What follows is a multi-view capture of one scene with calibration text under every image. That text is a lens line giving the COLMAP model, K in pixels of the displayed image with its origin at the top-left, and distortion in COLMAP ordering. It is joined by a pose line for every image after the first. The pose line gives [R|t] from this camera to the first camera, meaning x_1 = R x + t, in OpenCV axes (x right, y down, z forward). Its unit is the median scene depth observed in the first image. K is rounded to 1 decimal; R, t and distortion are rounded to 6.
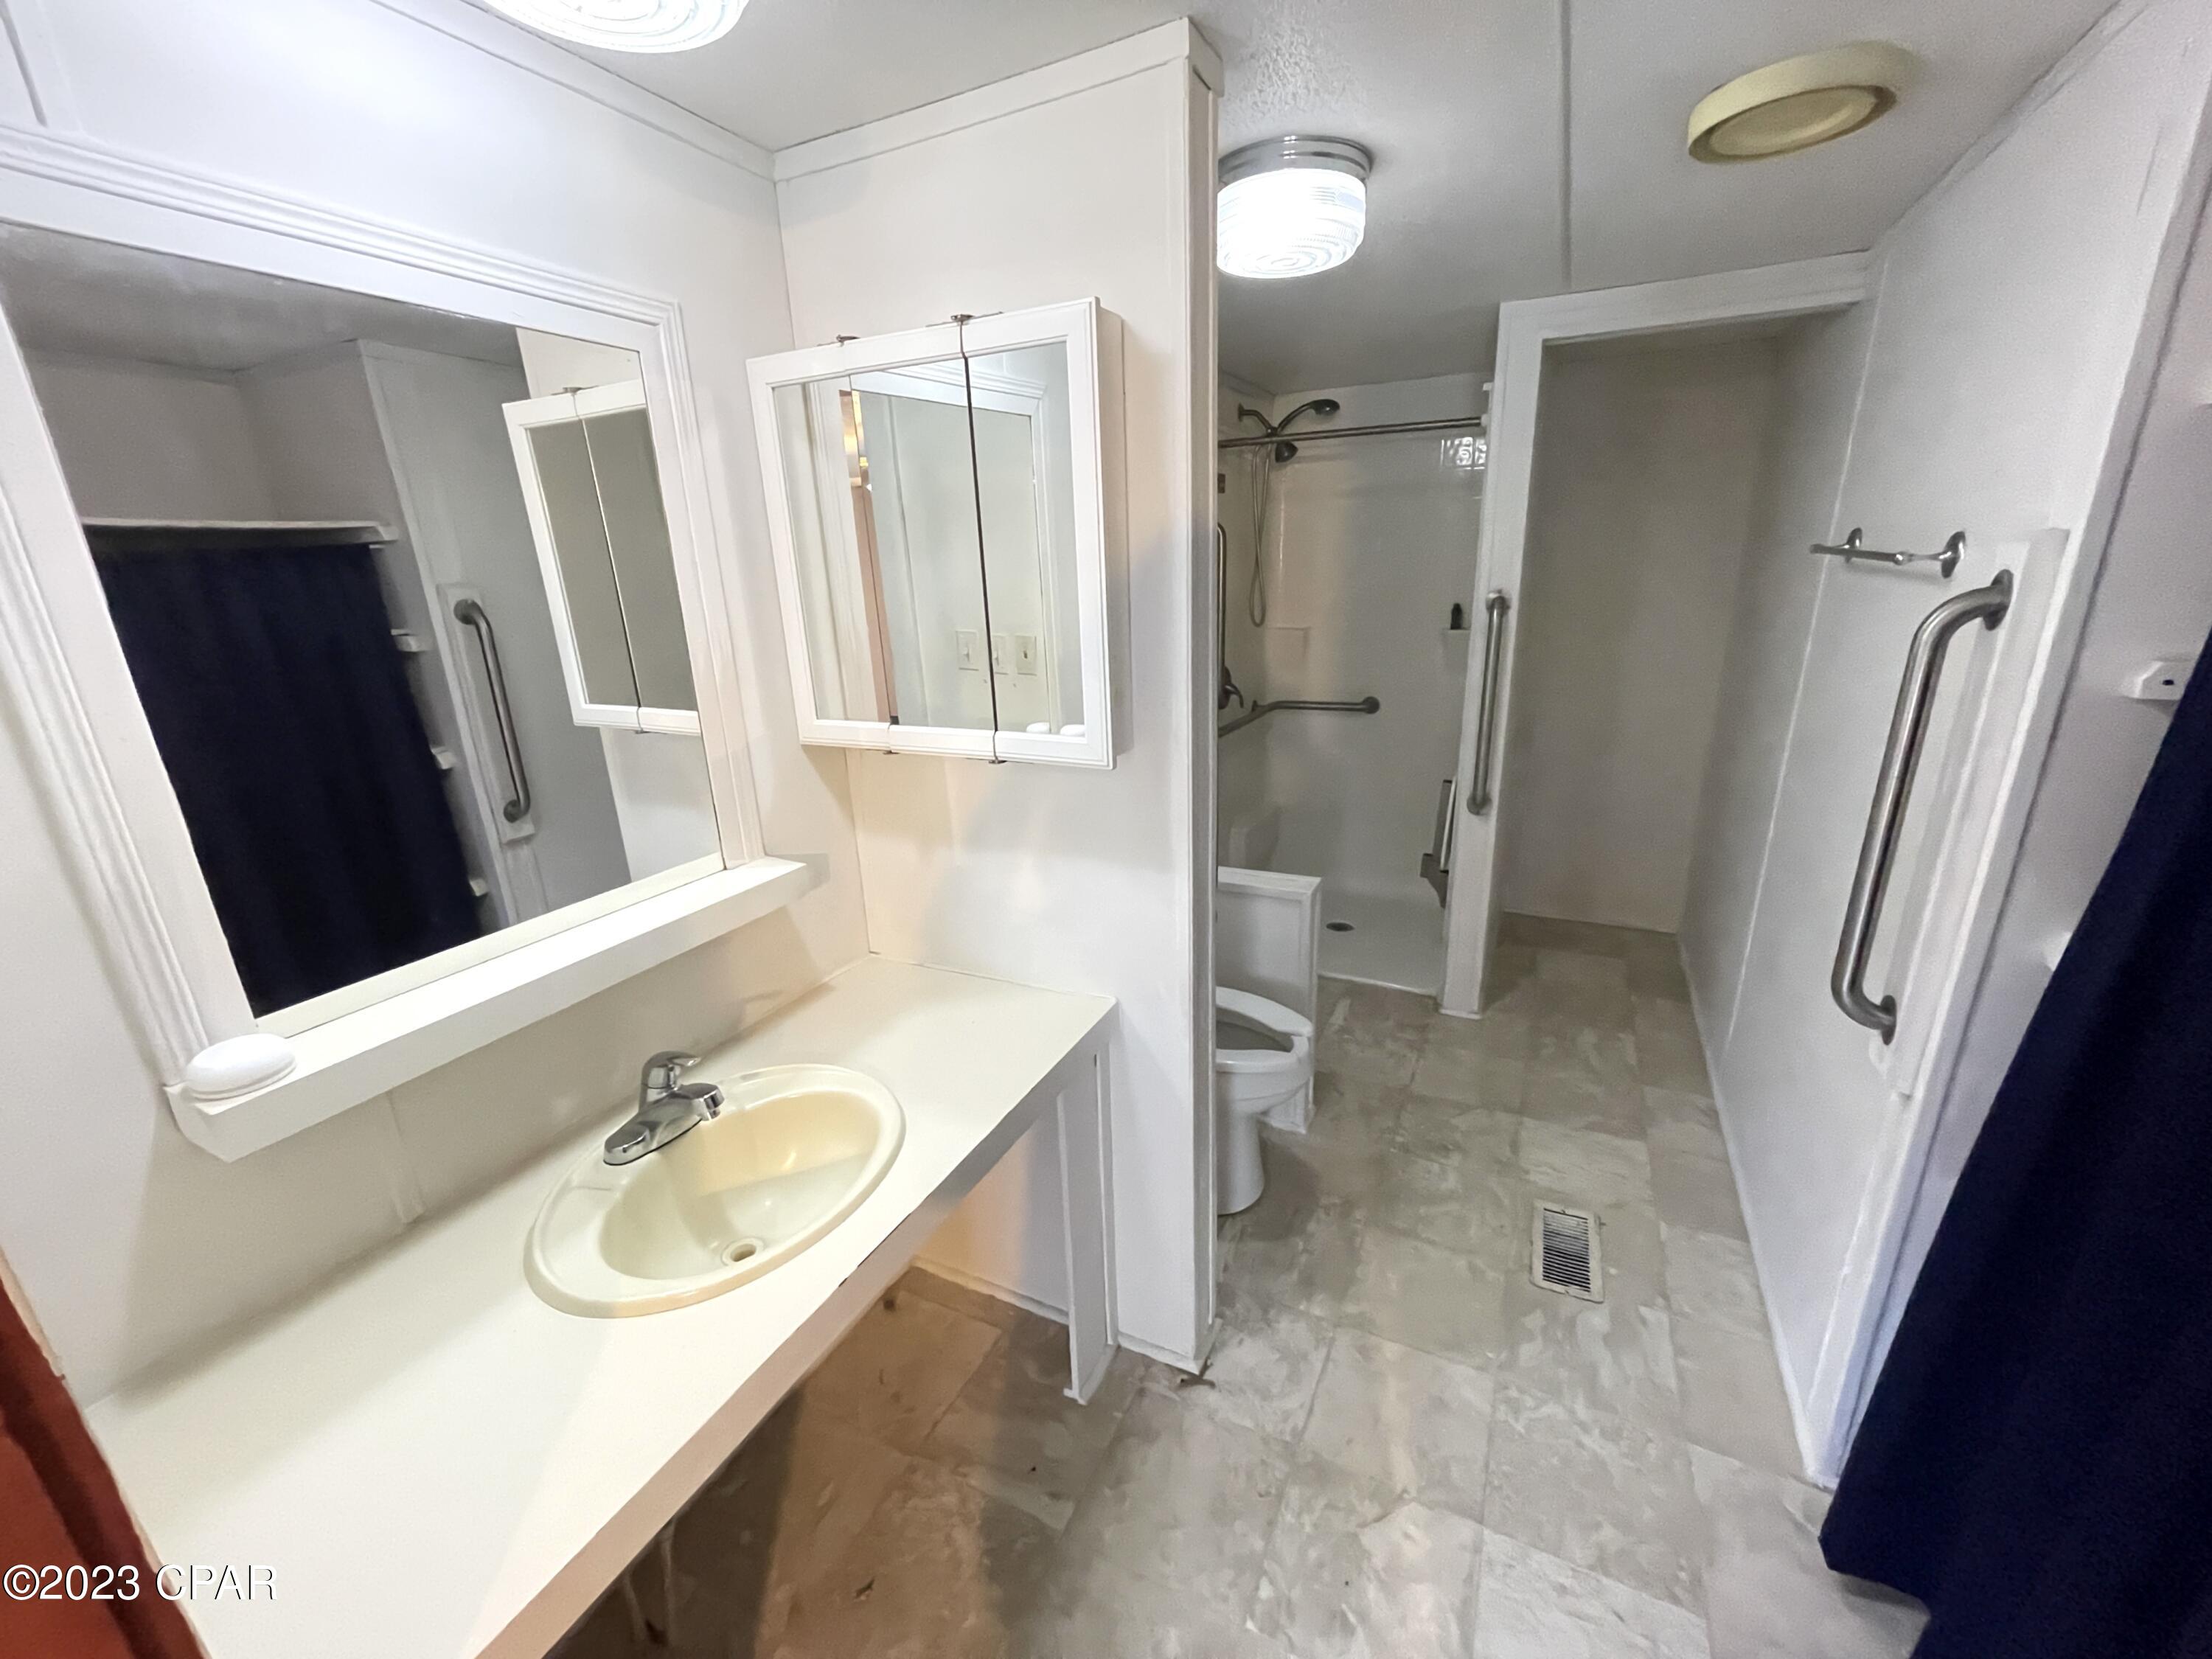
lens RADIAL K [[892.4, 0, 1112.6], [0, 892.4, 854.6], [0, 0, 1]] dist [0.000923, -0.001786]
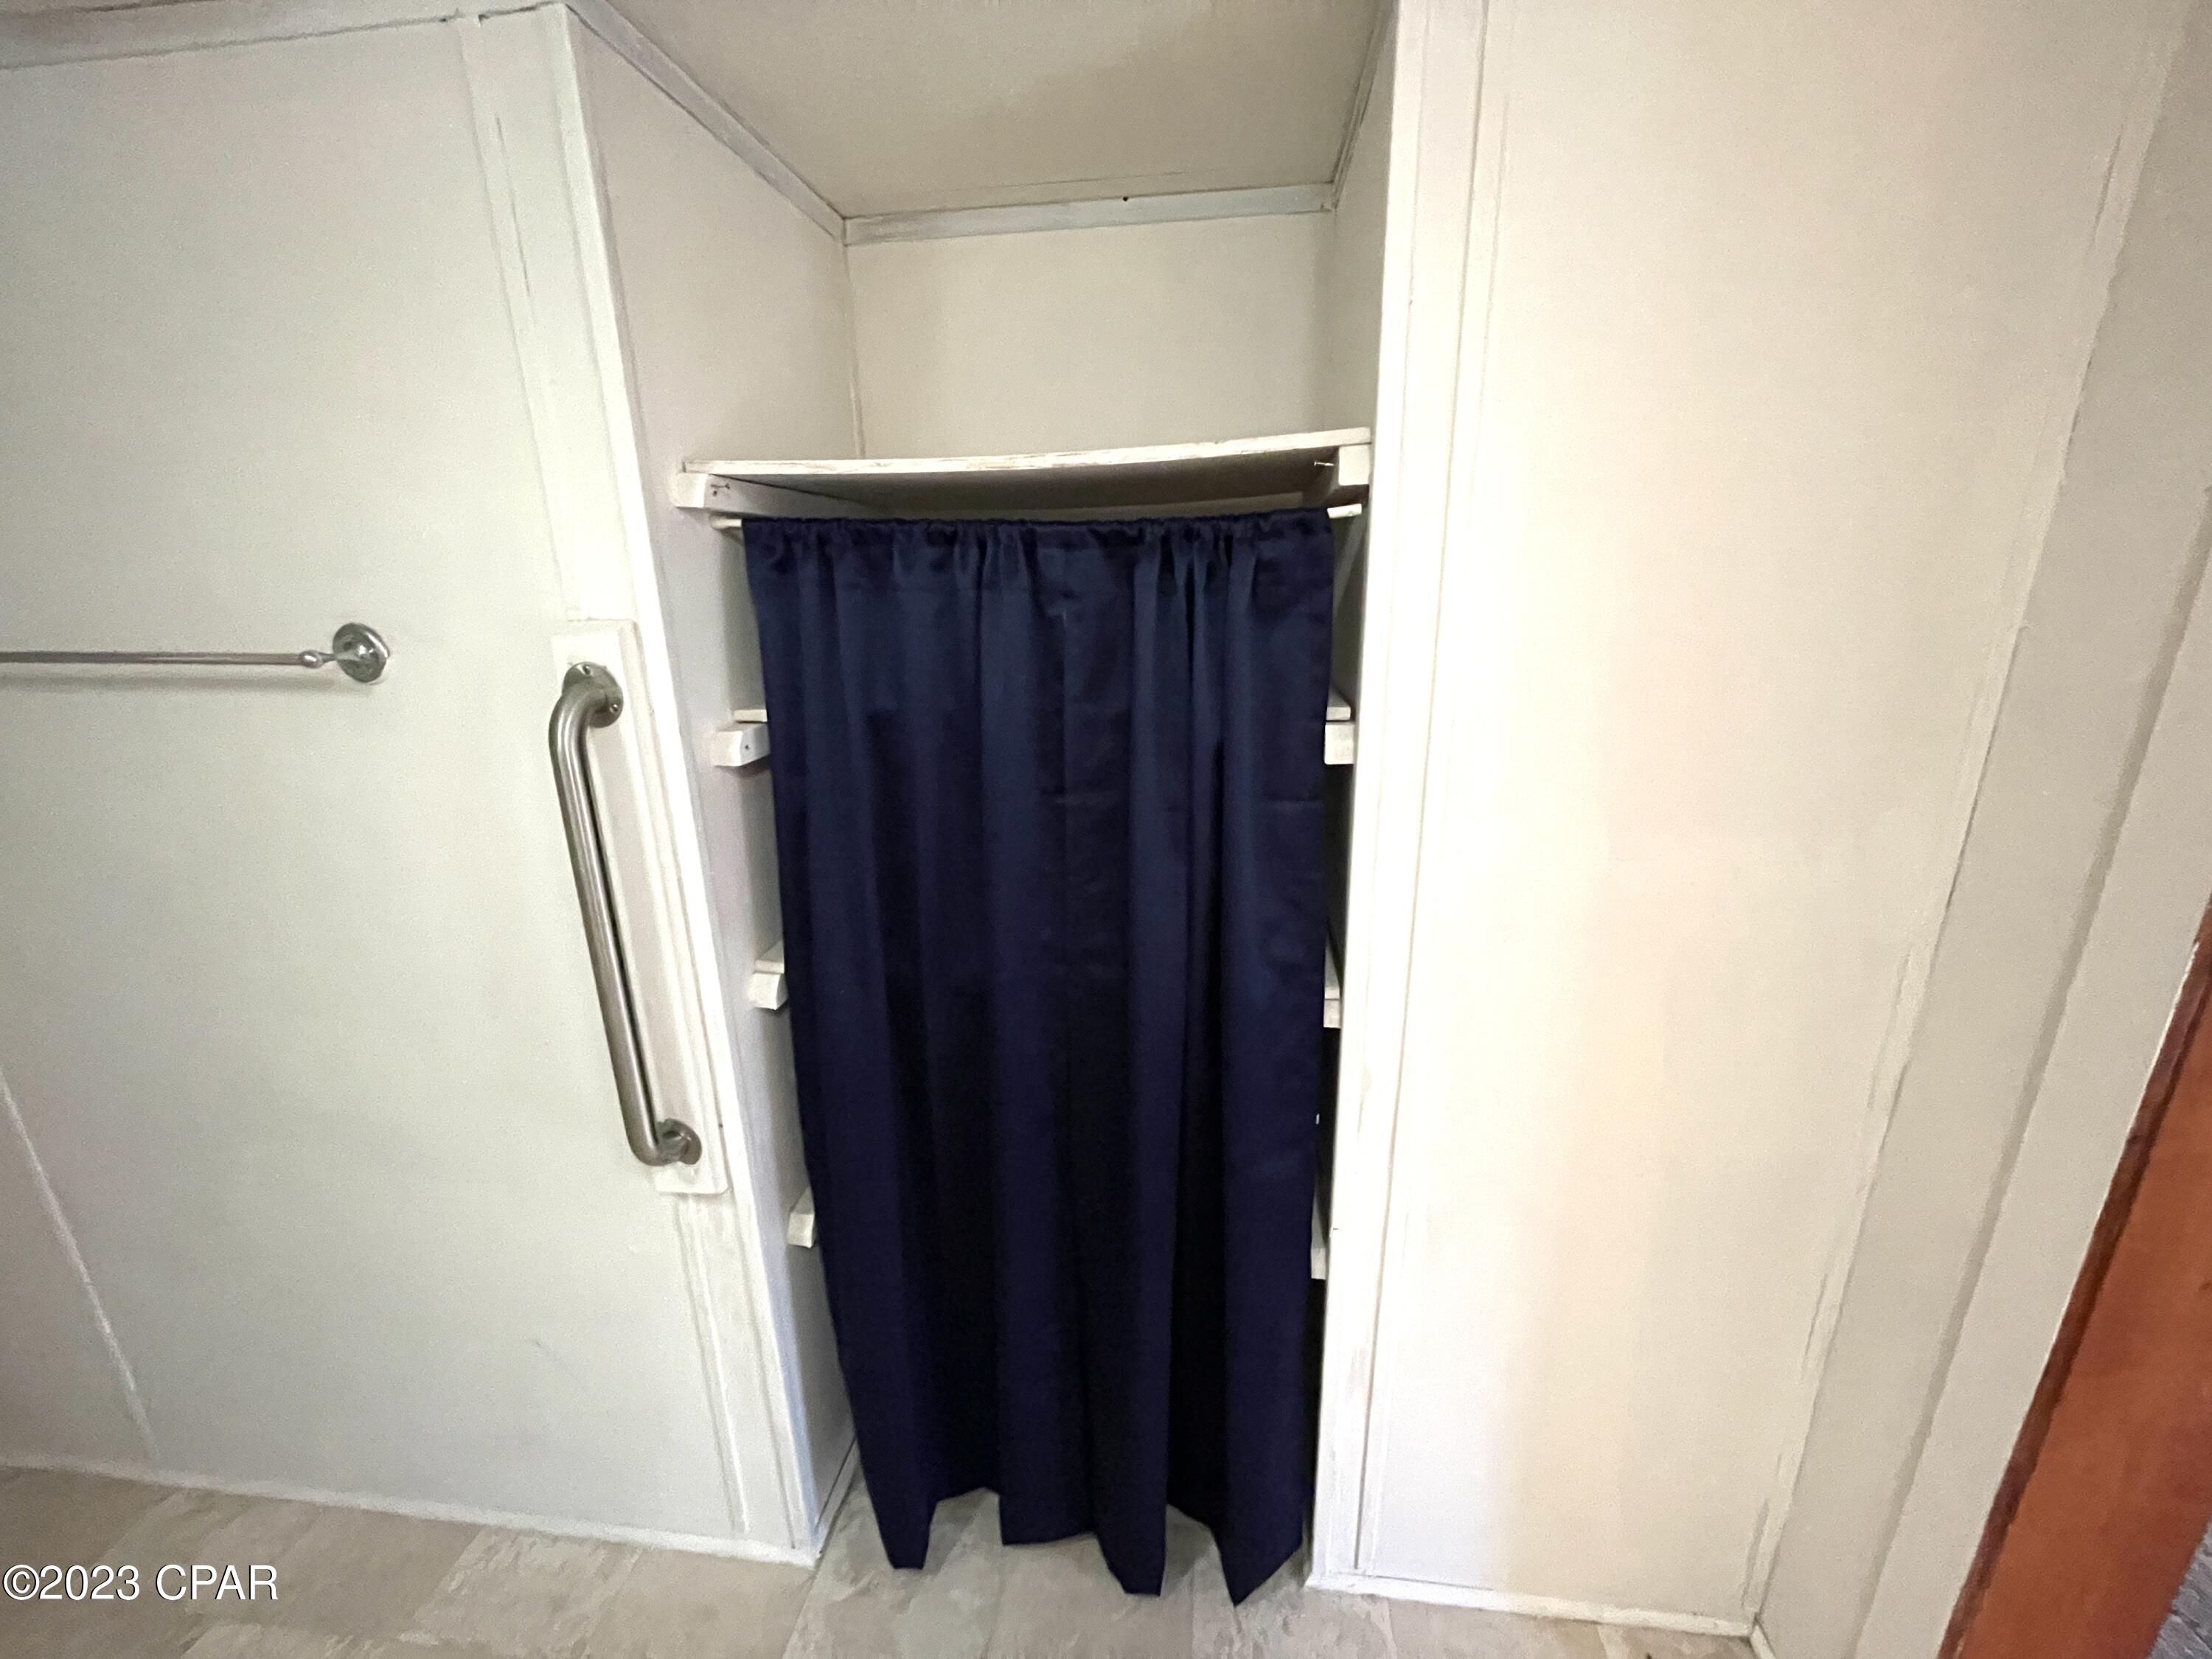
lens RADIAL K [[892.4, 0, 1106.2], [0, 892.4, 839.4], [0, 0, 1]] dist [0.000923, -0.001786]
pose [[-0.331623, -0.233437, 0.914075, -0.026514], [0.327808, 0.880019, 0.343668, -0.207377], [-0.884629, 0.413609, -0.215312, 0.554386]]
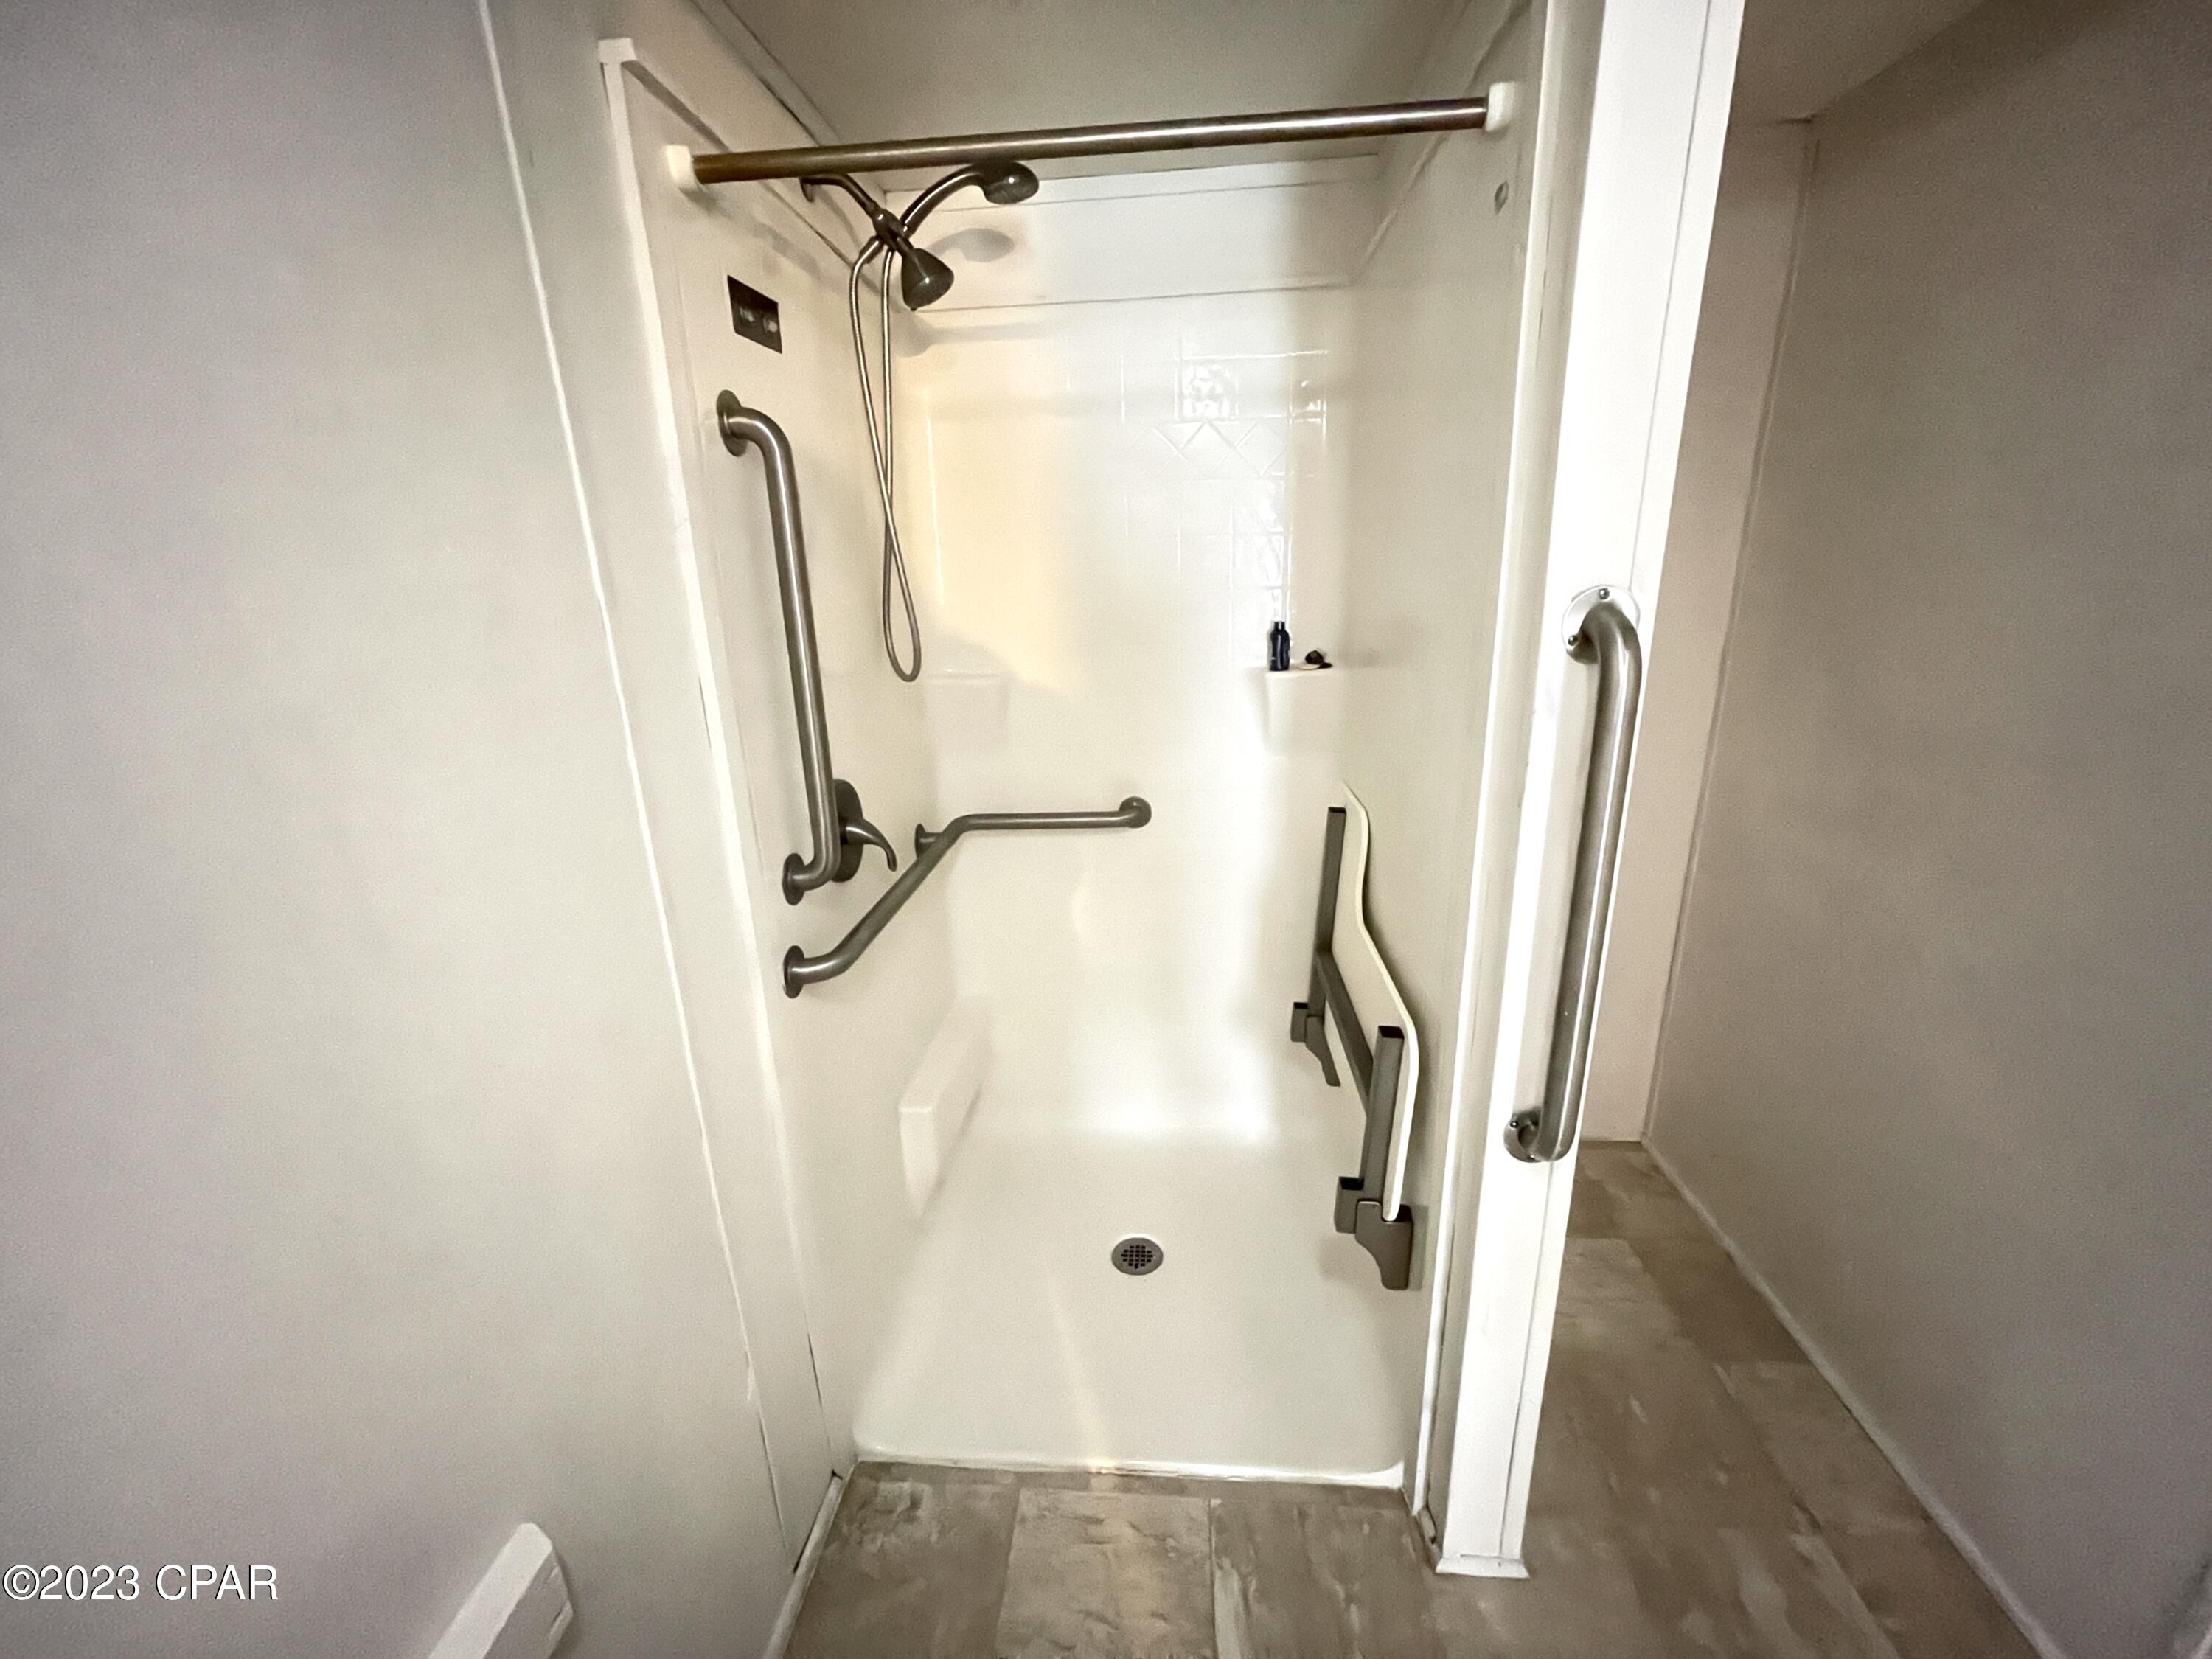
lens RADIAL K [[892.4, 0, 1091.3], [0, 892.4, 853.2], [0, 0, 1]] dist [0.000923, -0.001786]
pose [[0.933809, -0.112268, 0.339700, 0.179027], [0.116398, 0.993168, 0.008263, -0.337736], [-0.338307, 0.031824, 0.940497, 1.130718]]
